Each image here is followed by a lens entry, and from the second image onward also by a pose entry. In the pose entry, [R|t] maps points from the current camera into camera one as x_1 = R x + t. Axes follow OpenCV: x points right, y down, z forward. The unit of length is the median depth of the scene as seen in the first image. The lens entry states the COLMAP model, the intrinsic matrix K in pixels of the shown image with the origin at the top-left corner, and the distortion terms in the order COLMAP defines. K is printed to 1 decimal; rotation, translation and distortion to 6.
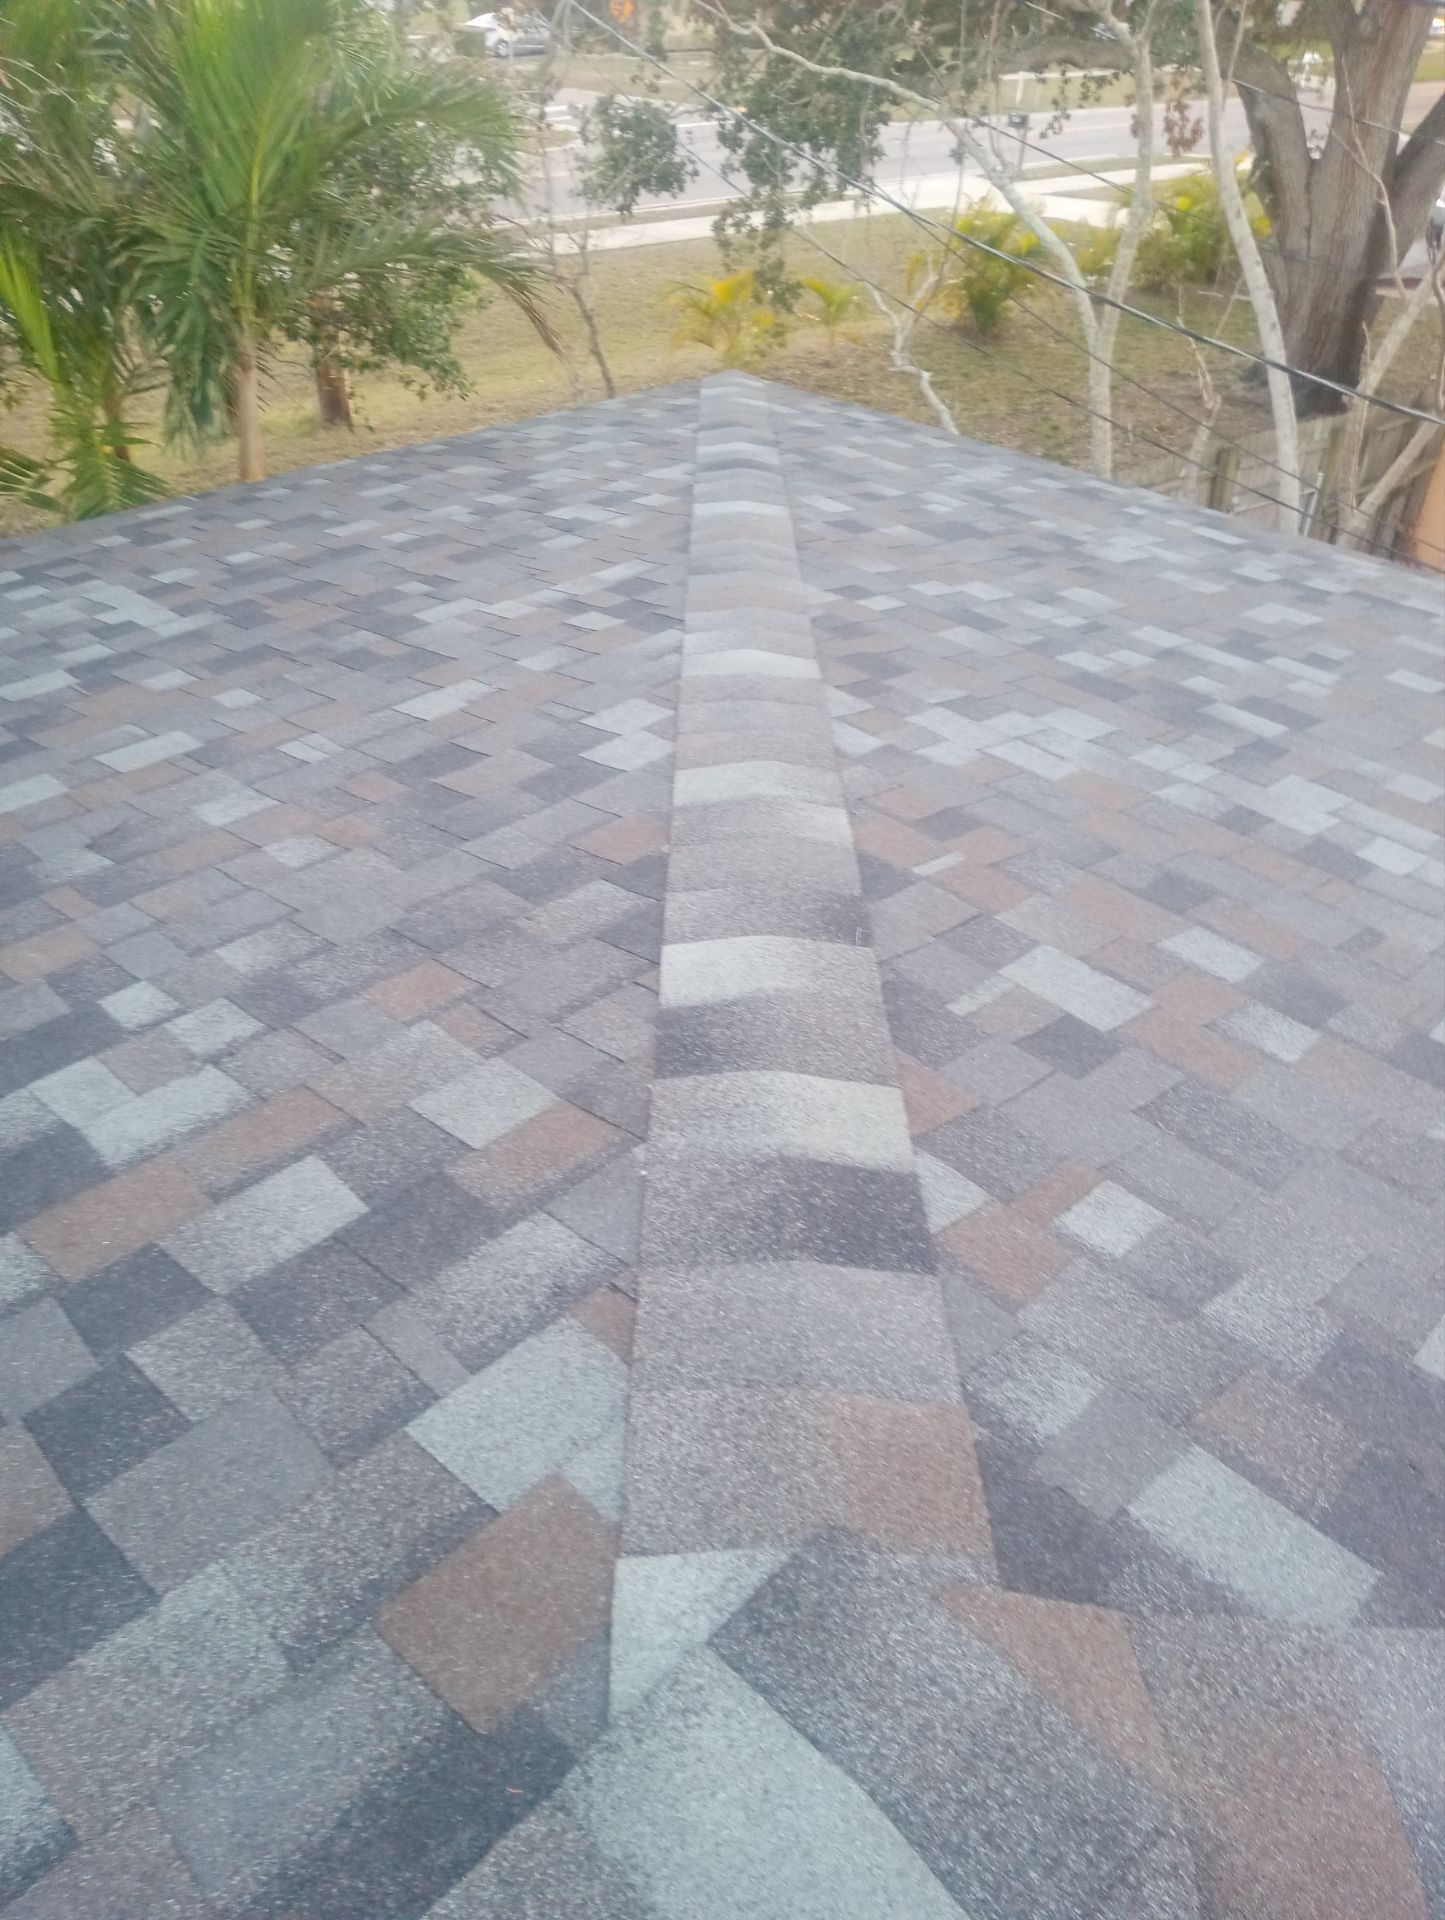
lens RADIAL K [[1397.6, 0, 717.4], [0, 1397.6, 967.2], [0, 0, 1]] dist [0.047078, -0.046693]
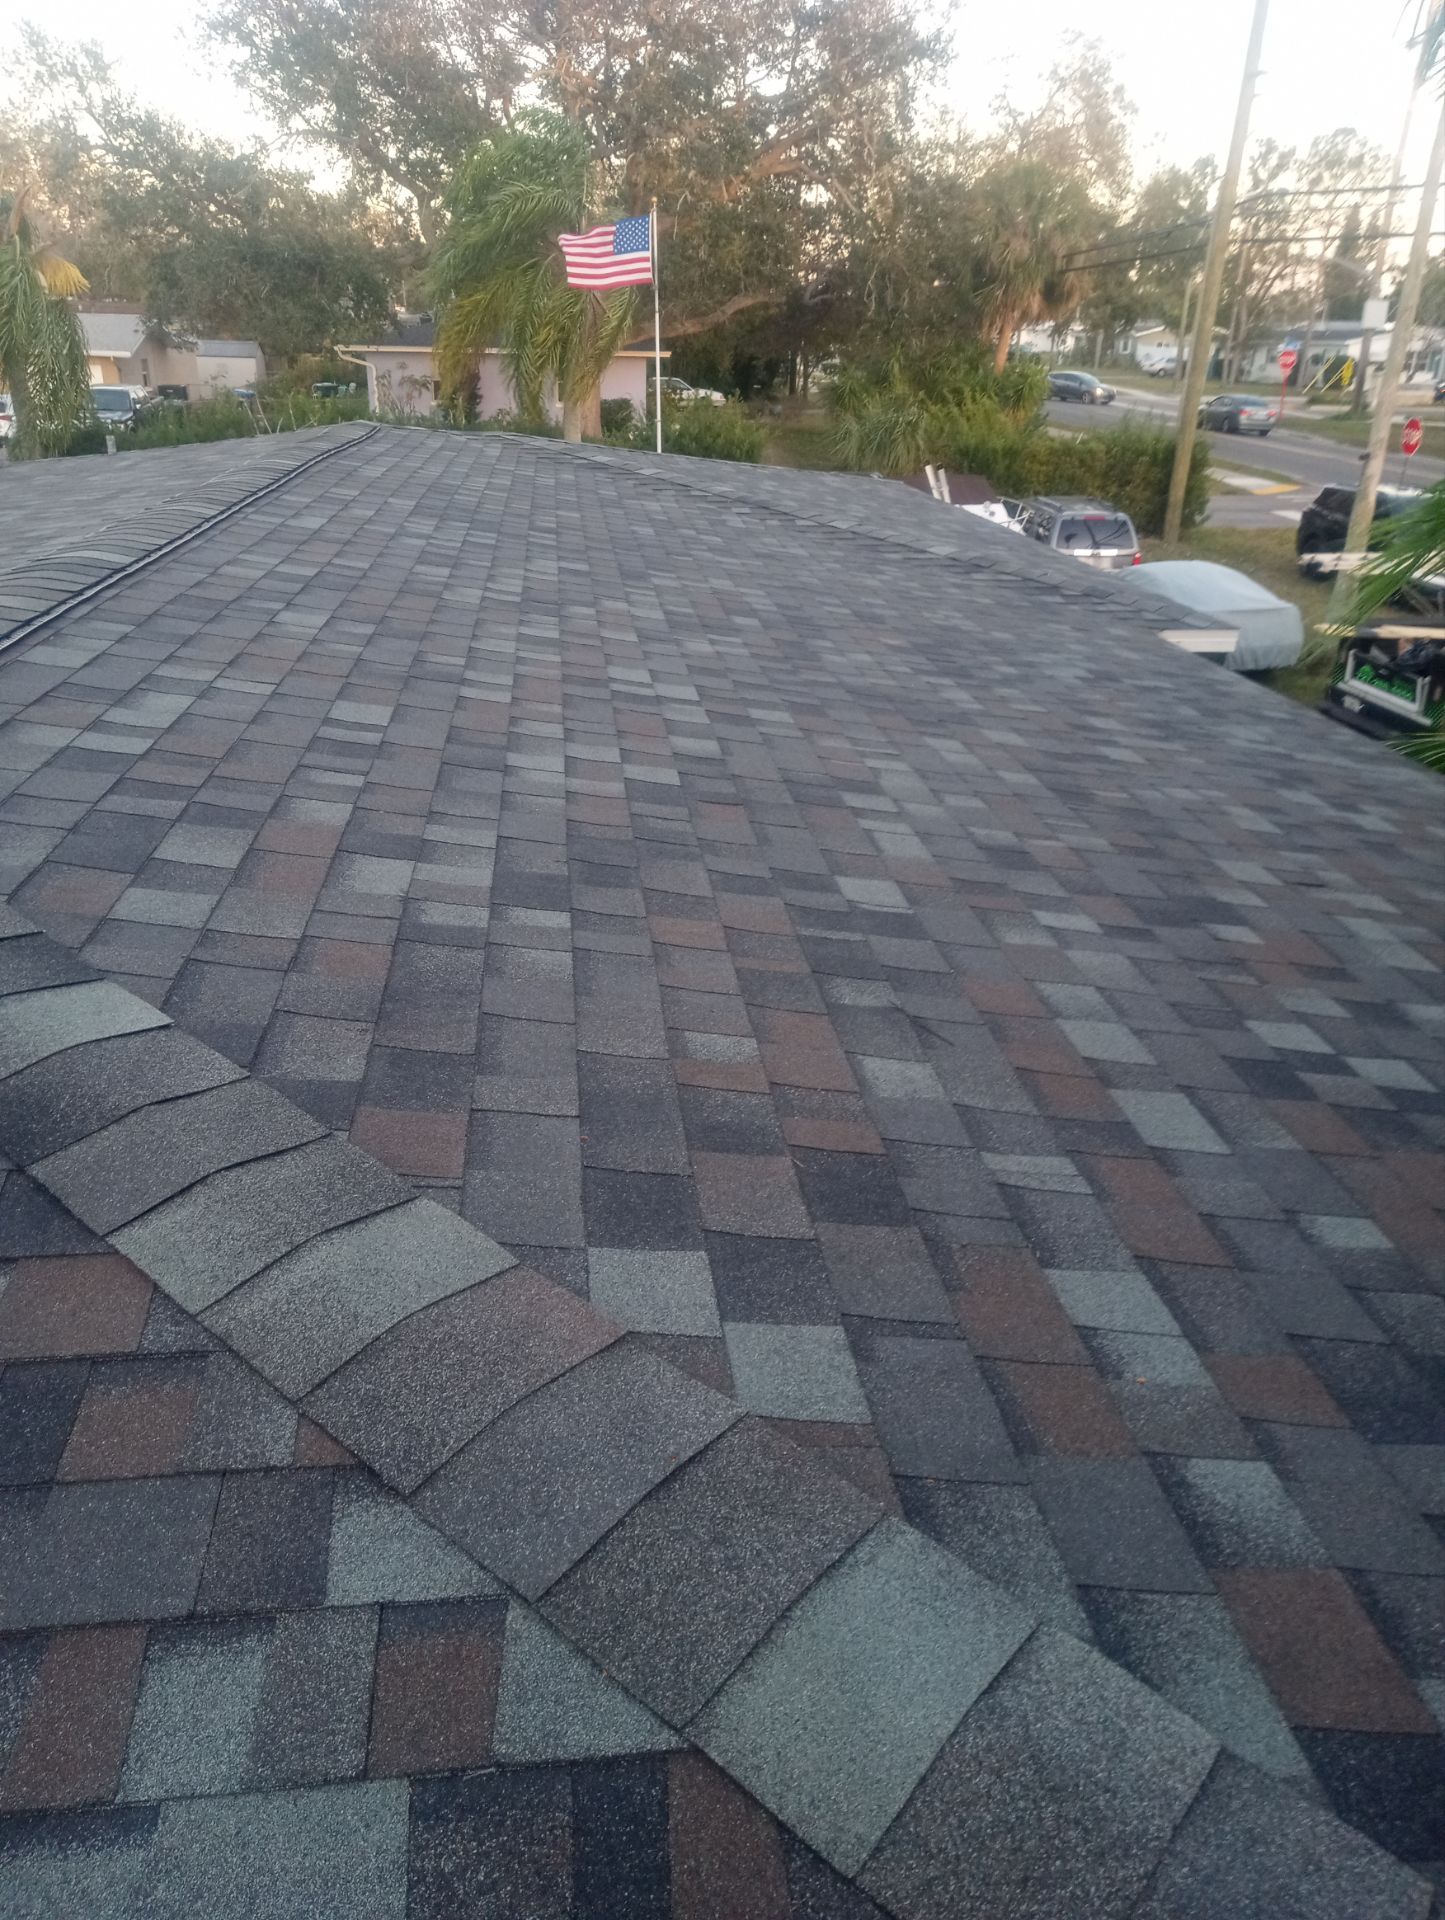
lens RADIAL K [[1397.6, 0, 717.4], [0, 1397.6, 967.2], [0, 0, 1]] dist [0.047078, -0.046693]
pose [[-0.624539, 0.283569, -0.727695, 0.457195], [-0.493287, 0.579146, 0.649043, -0.914736], [0.605490, 0.764315, -0.221819, 1.512201]]
